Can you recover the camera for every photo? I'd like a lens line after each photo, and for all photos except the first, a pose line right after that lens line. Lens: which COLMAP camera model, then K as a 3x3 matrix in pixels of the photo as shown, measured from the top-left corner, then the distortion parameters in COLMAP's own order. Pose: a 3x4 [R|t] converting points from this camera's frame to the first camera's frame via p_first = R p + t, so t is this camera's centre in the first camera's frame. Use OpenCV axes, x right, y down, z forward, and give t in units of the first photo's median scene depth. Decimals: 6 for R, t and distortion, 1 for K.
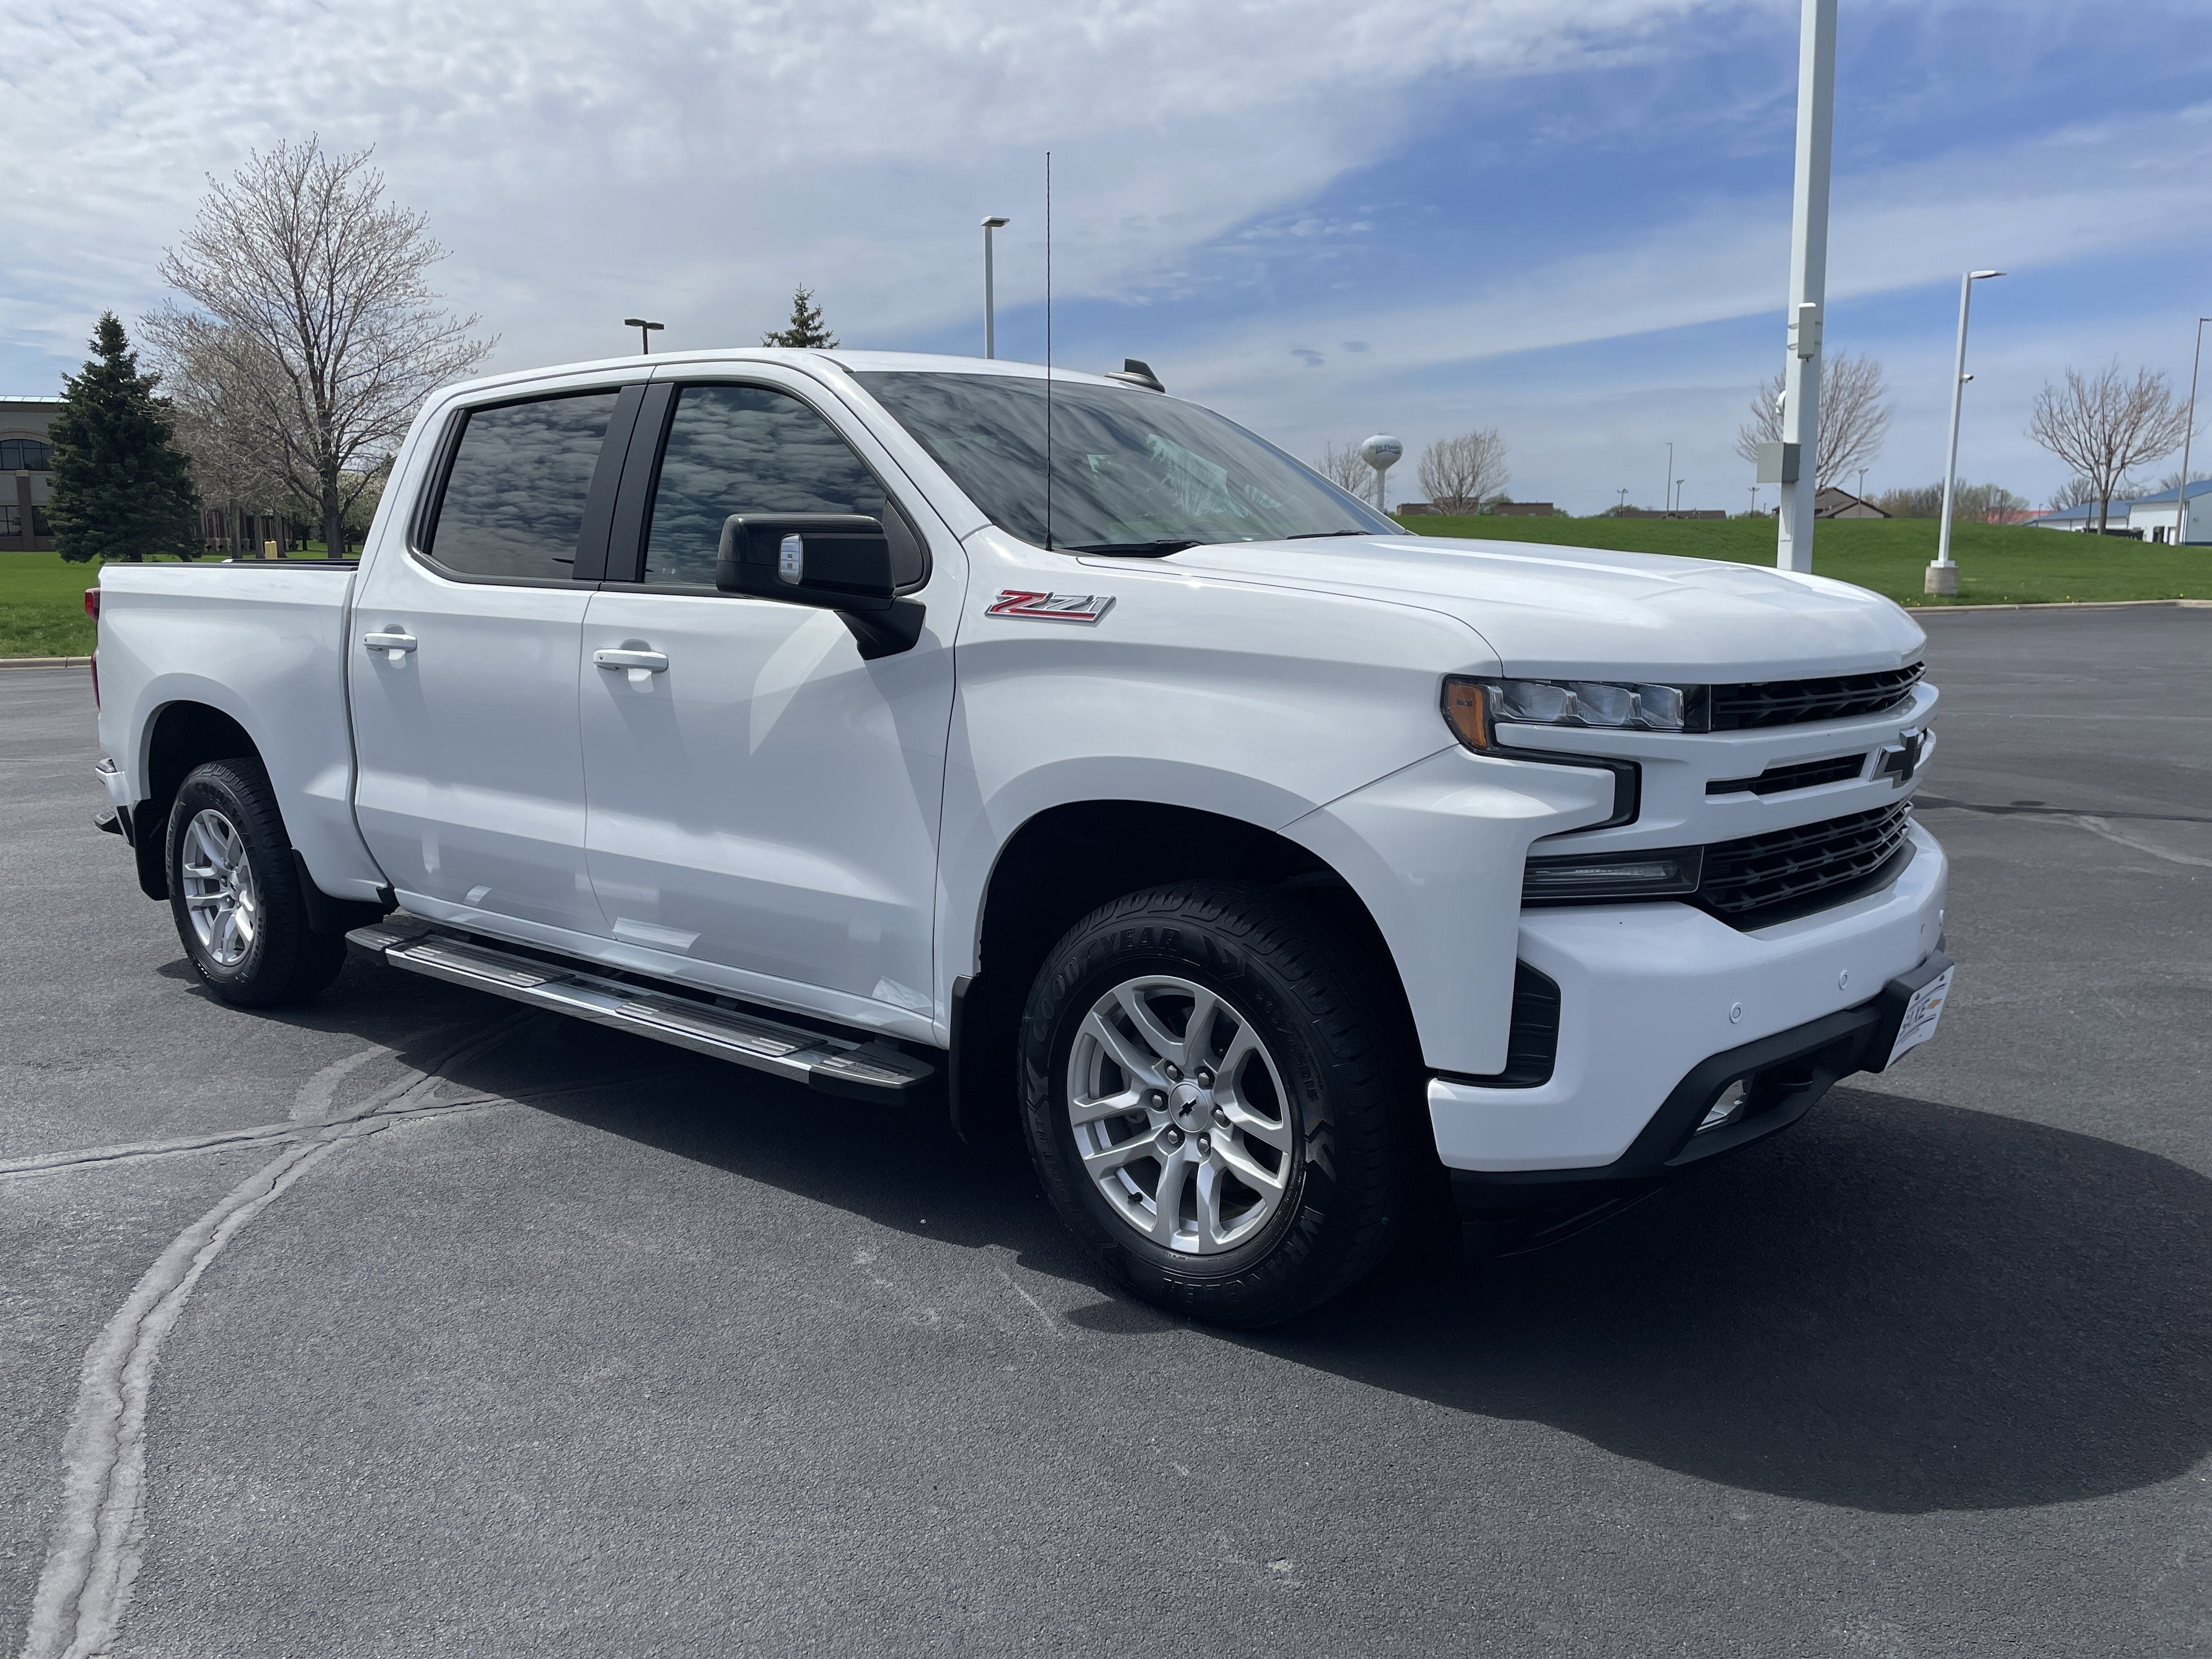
lens RADIAL K [[1665.4, 0, 1097.5], [0, 1665.4, 839.6], [0, 0, 1]] dist [0.071433, -0.082209]
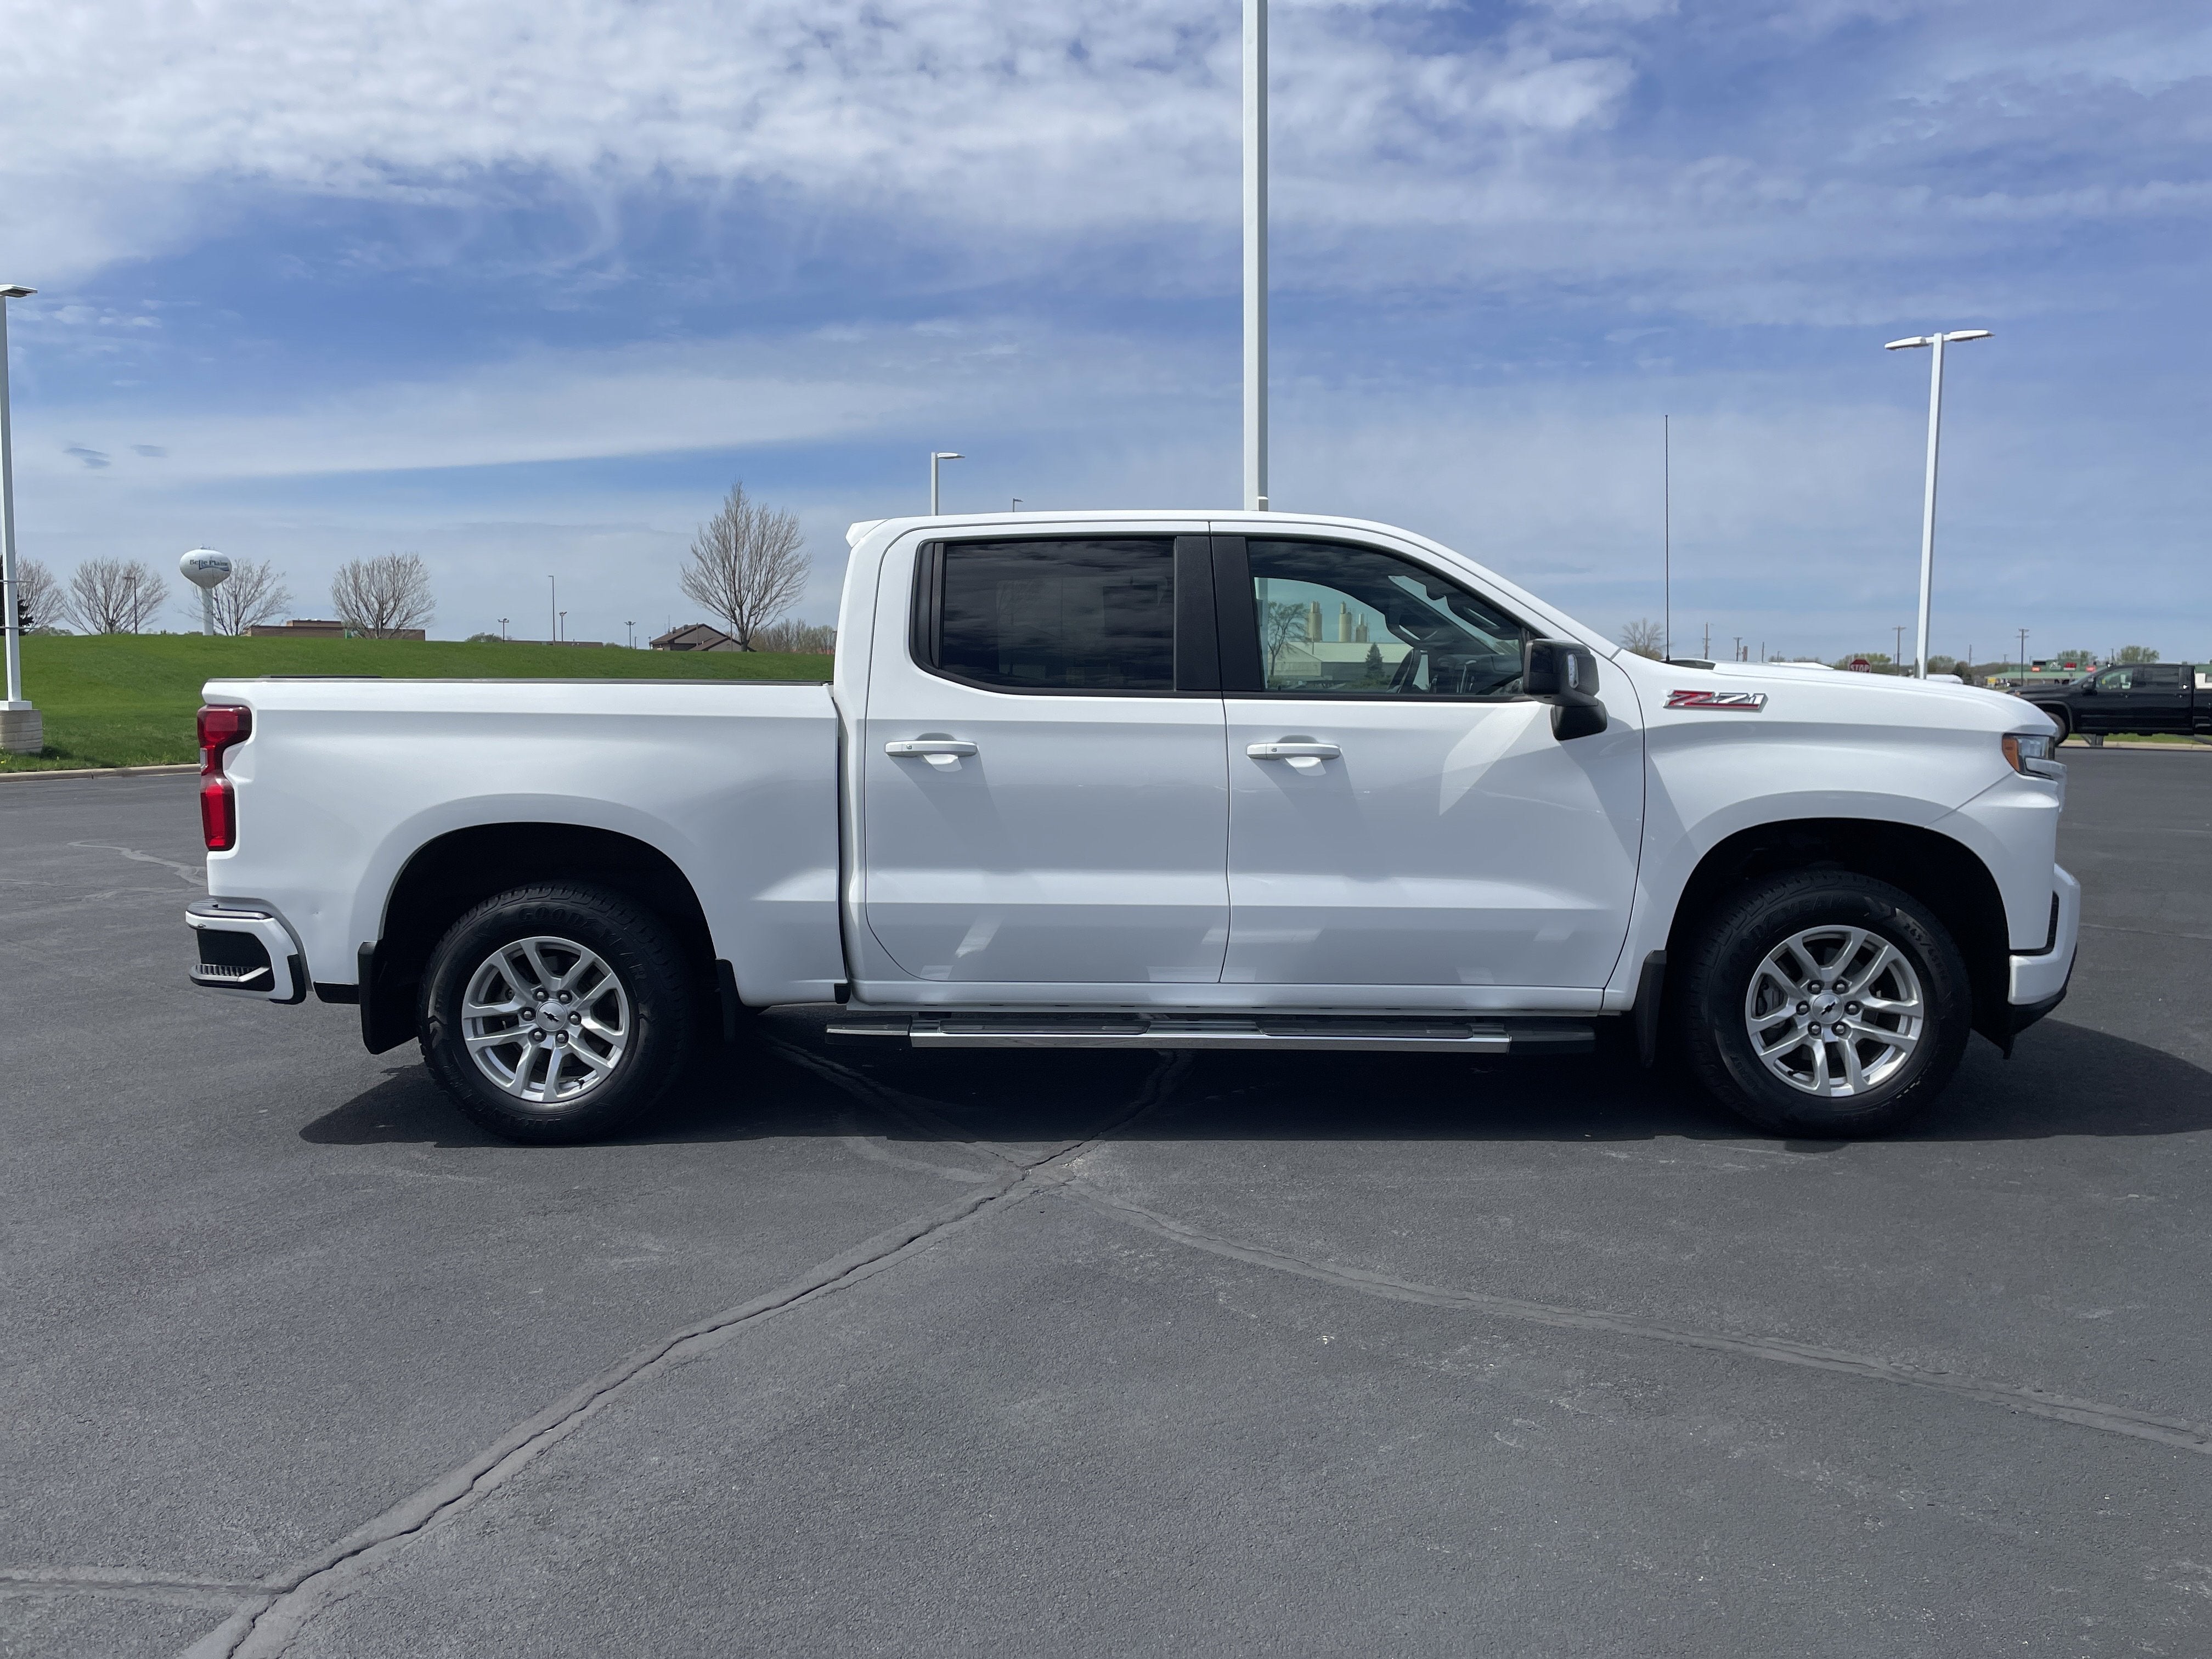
lens RADIAL K [[1665.4, 0, 1093.9], [0, 1665.4, 811.8], [0, 0, 1]] dist [0.071433, -0.082209]
pose [[0.793704, -0.043970, 0.606713, -1.262286], [0.099083, 0.993409, -0.057625, -0.003320], [-0.600181, 0.105852, 0.792829, 0.098044]]
